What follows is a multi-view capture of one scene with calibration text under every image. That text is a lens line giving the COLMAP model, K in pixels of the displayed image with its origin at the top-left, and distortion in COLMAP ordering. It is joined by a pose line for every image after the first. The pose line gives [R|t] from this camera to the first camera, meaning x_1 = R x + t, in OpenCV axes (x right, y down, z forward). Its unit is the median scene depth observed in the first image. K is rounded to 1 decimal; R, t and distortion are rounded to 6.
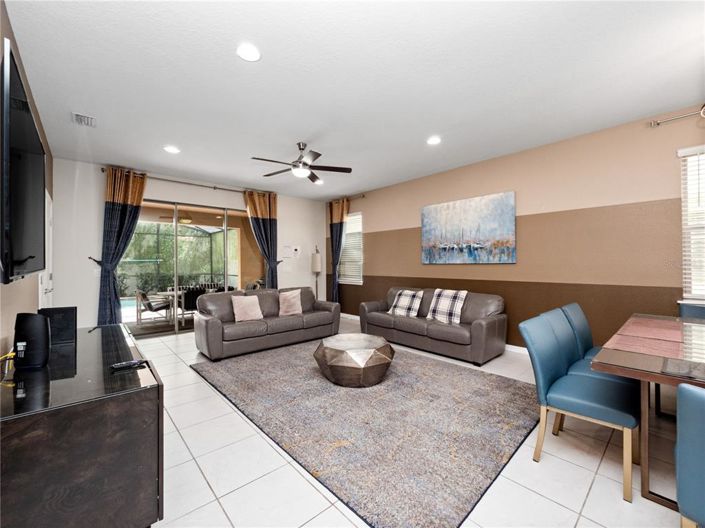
lens RADIAL K [[299.2, 0, 352.7], [0, 299.2, 264.3], [0, 0, 1]] dist [0.004156, -0.001399]
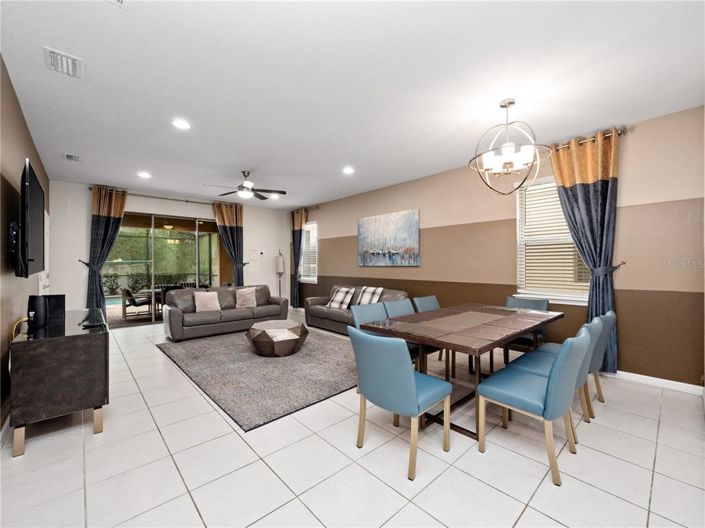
lens RADIAL K [[299.2, 0, 352.5], [0, 299.2, 265.3], [0, 0, 1]] dist [0.004156, -0.001399]
pose [[0.999977, 0.002391, 0.006299, 0.239832], [-0.002403, 0.999995, 0.001977, -0.007432], [-0.006294, -0.001992, 0.999978, -0.241639]]
